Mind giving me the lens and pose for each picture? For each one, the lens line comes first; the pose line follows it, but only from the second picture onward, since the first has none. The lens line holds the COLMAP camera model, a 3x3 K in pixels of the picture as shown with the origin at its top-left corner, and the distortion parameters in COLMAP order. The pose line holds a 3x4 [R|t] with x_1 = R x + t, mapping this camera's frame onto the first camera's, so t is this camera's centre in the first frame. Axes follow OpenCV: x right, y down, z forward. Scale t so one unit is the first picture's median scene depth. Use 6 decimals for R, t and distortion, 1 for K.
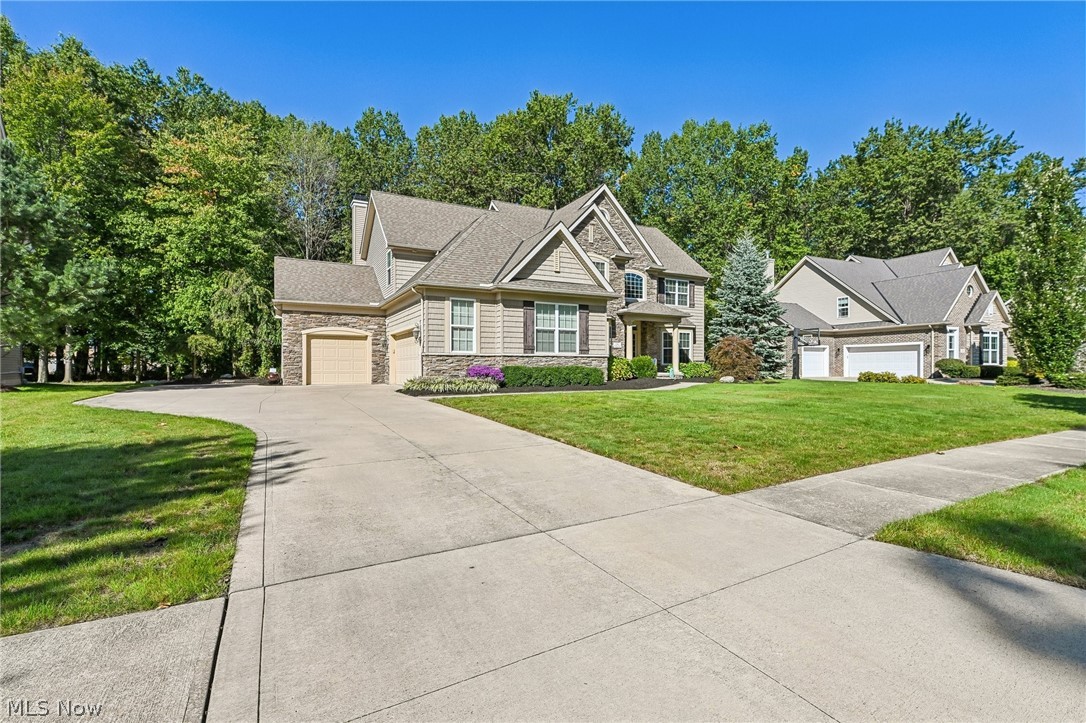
lens RADIAL K [[498.5, 0, 545.1], [0, 498.5, 373.8], [0, 0, 1]] dist [0.000480, -0.000198]
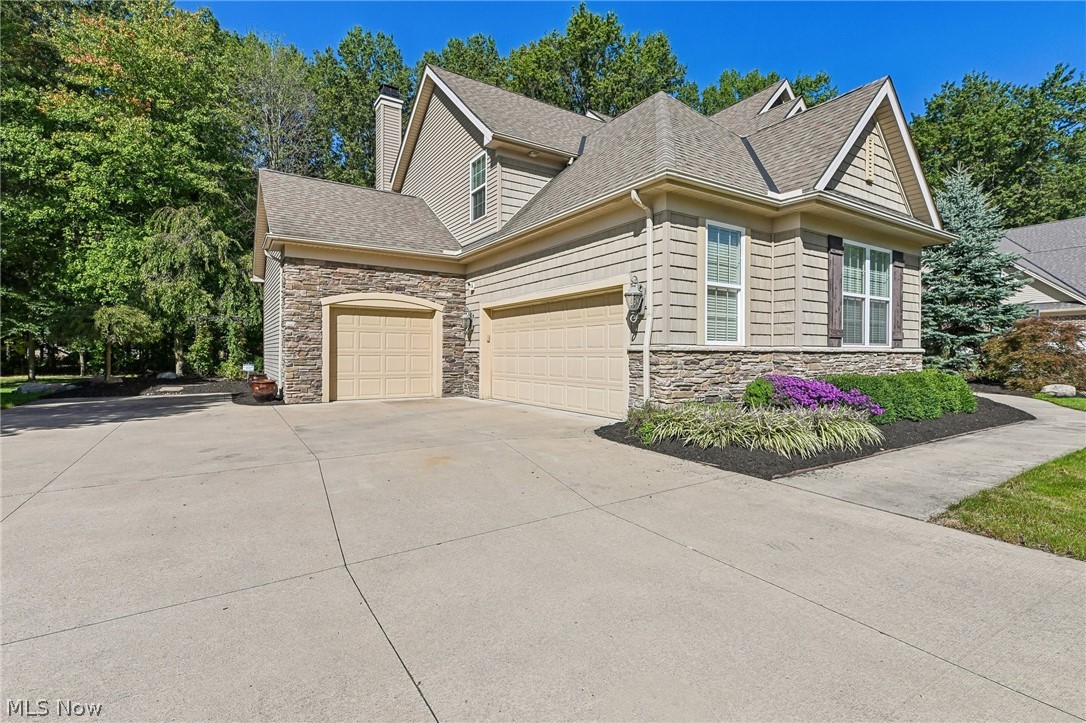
lens RADIAL K [[507.9, 0, 543.0], [0, 507.9, 361.5], [0, 0, 1]] dist [-0.000187, 0.000386]
pose [[0.997310, 0.003598, 0.073215, -0.221713], [-0.003925, 0.999983, 0.004322, -0.017604], [-0.073199, -0.004598, 0.997307, 0.339295]]
